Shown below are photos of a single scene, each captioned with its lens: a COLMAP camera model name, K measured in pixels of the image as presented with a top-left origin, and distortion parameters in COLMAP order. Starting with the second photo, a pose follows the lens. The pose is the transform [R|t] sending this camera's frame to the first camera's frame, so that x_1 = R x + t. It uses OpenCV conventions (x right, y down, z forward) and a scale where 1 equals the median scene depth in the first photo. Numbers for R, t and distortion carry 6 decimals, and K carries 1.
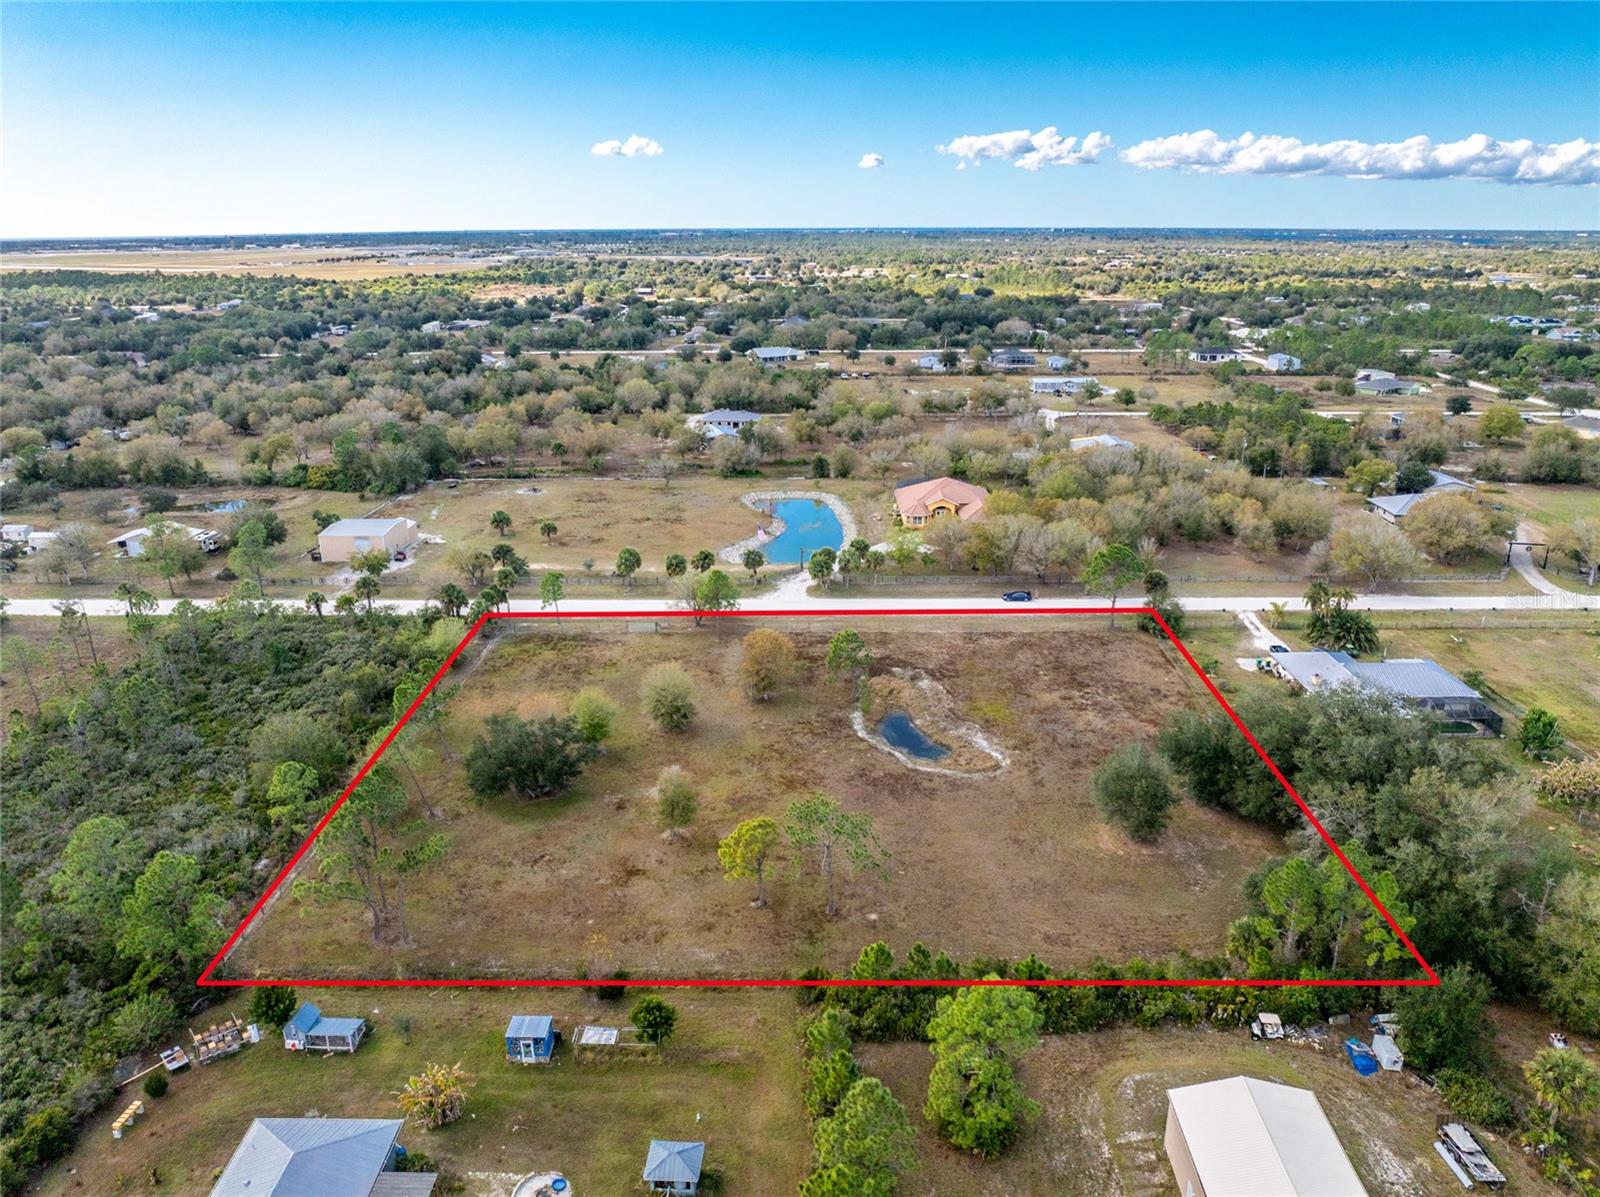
lens RADIAL K [[1123.8, 0, 800.0], [0, 1123.8, 598.5], [0, 0, 1]] dist [-0.031042, 0.008035]
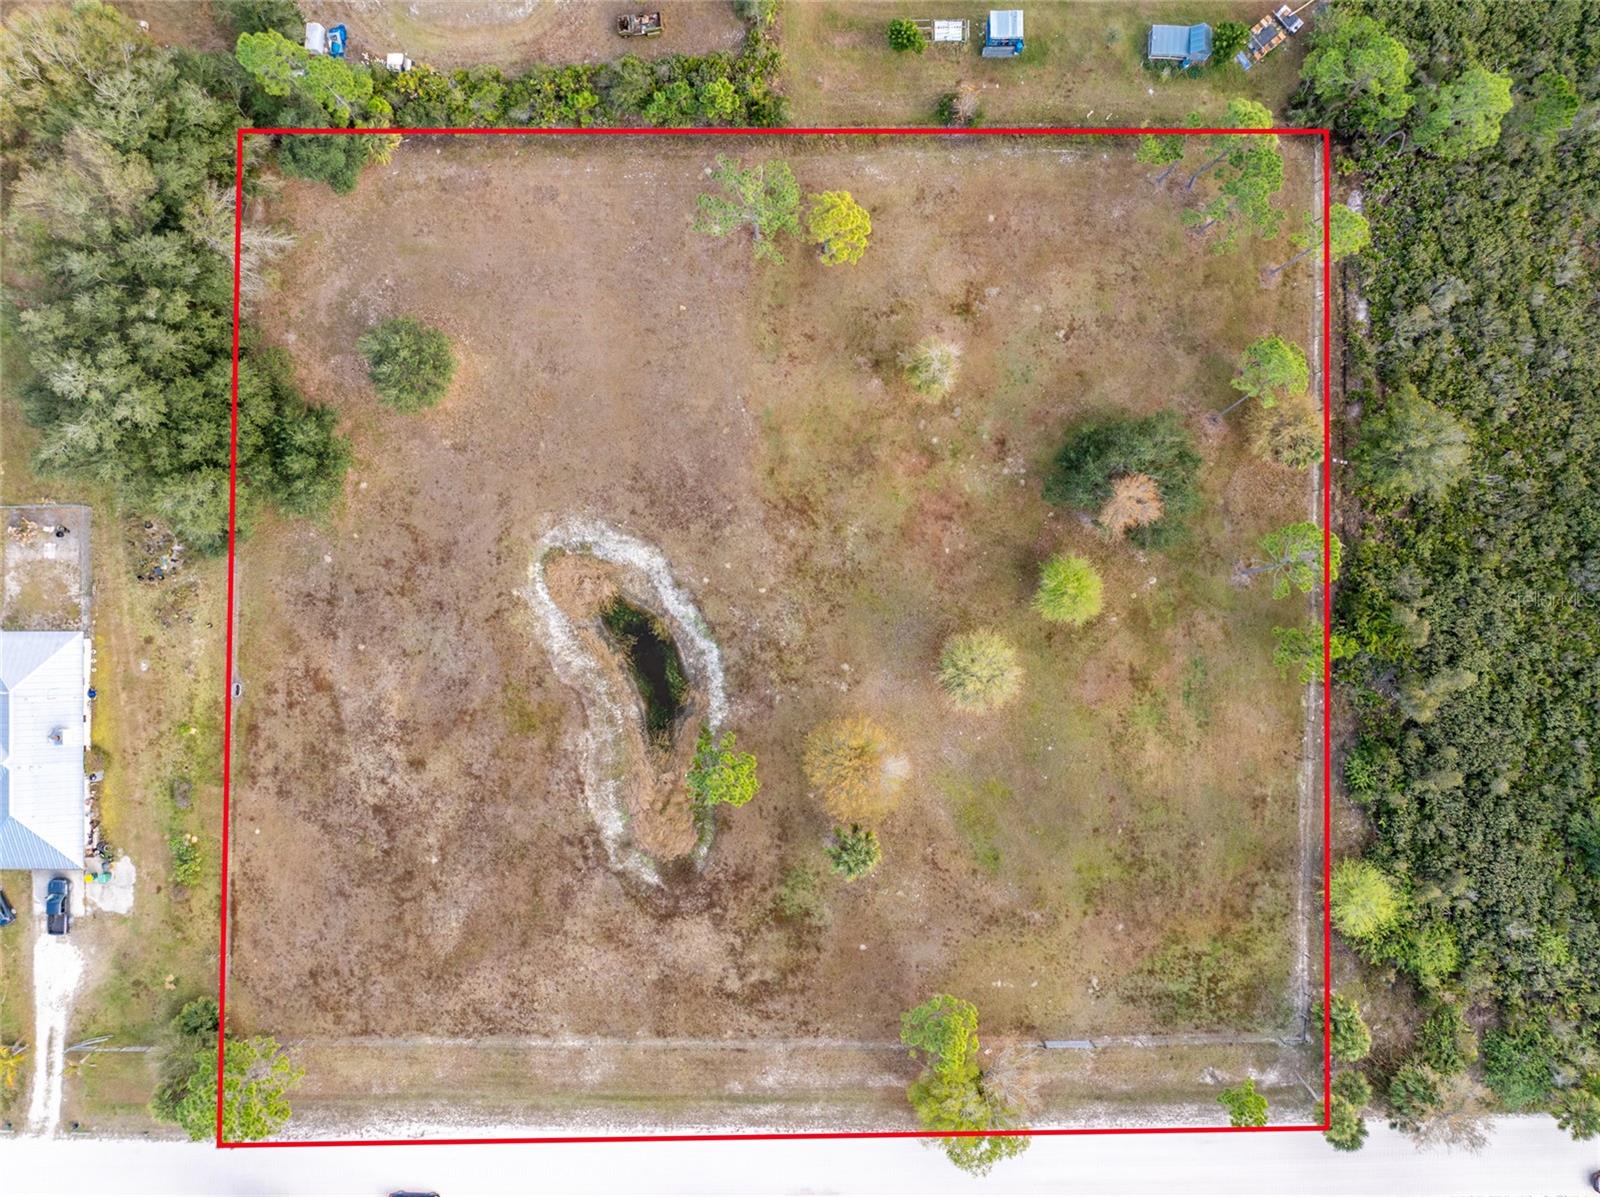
lens RADIAL K [[1136.1, 0, 800.0], [0, 1136.1, 598.5], [0, 0, 1]] dist [-0.041408, 0.007071]
pose [[-0.999705, 0.016179, 0.018091, -0.013268], [0.012444, -0.298282, 0.954397, -0.440110], [0.020837, 0.954341, 0.297993, 0.554661]]
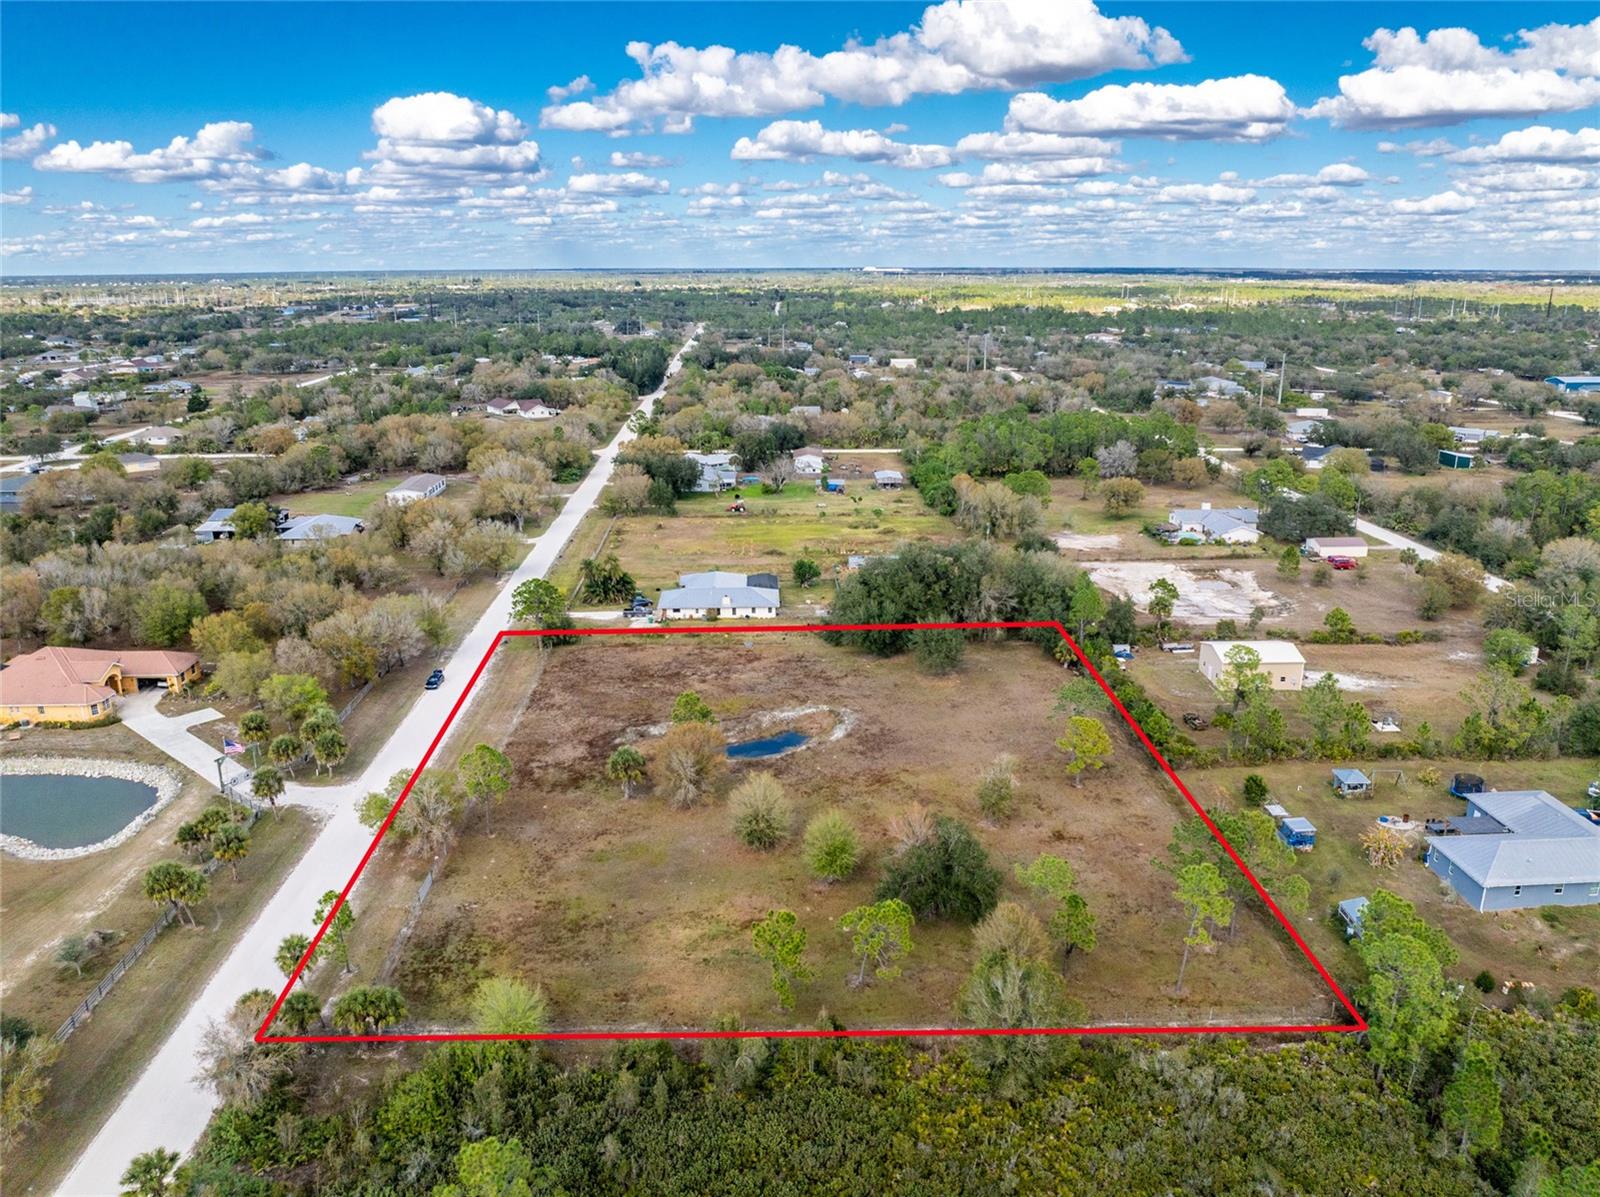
lens RADIAL K [[1136.1, 0, 800.0], [0, 1136.1, 598.5], [0, 0, 1]] dist [-0.041408, 0.007071]
pose [[-0.051703, -0.277026, 0.959470, -0.694623], [0.319276, 0.905747, 0.278719, -0.226694], [-0.946250, 0.320746, 0.041618, 0.660498]]
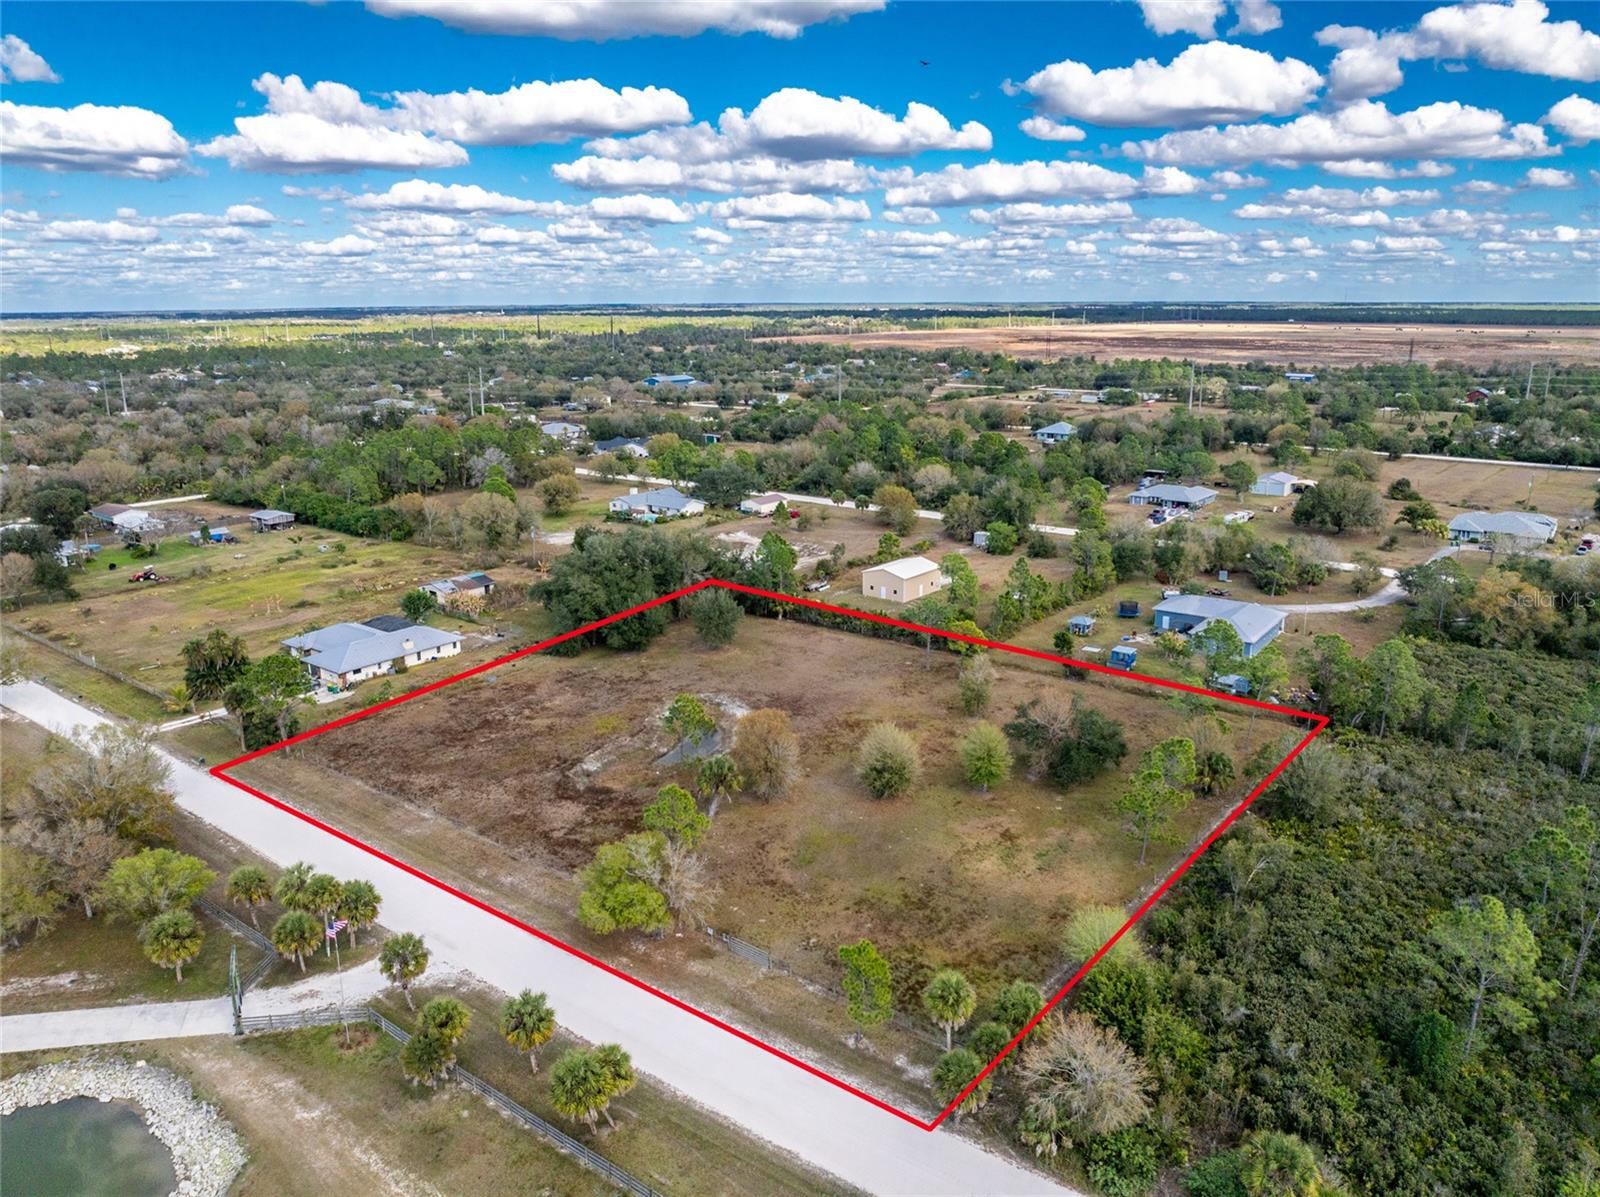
lens RADIAL K [[1125.1, 0, 821.5], [0, 1125.1, 597.7], [0, 0, 1]] dist [-0.032333, 0.001167]
pose [[-0.808128, -0.141635, 0.571725, -0.425785], [0.194236, 0.852279, 0.485688, -0.351679], [-0.556059, 0.503547, -0.661240, 1.168588]]
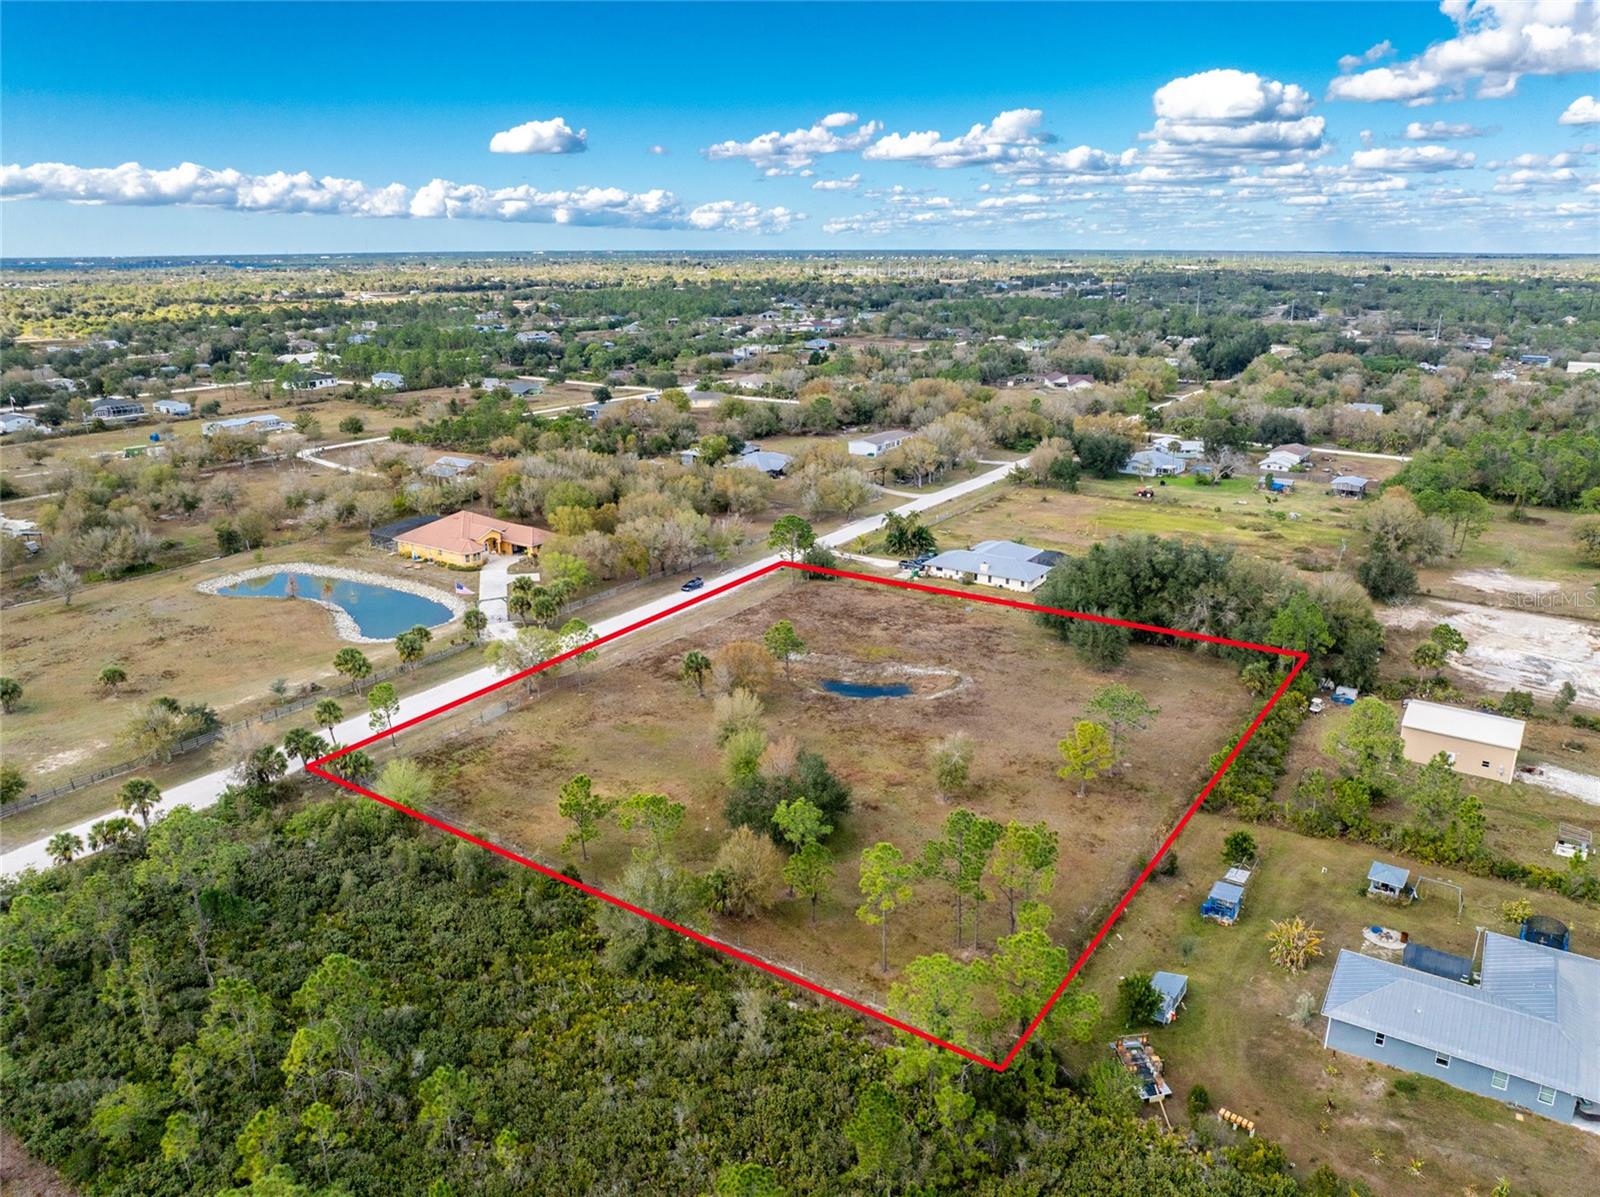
lens RADIAL K [[1123.8, 0, 800.0], [0, 1123.8, 598.5], [0, 0, 1]] dist [-0.031042, 0.008035]
pose [[0.543294, -0.246681, 0.802484, -0.641158], [0.263876, 0.957591, 0.115712, -0.089977], [-0.796995, 0.148891, 0.585346, 0.272506]]
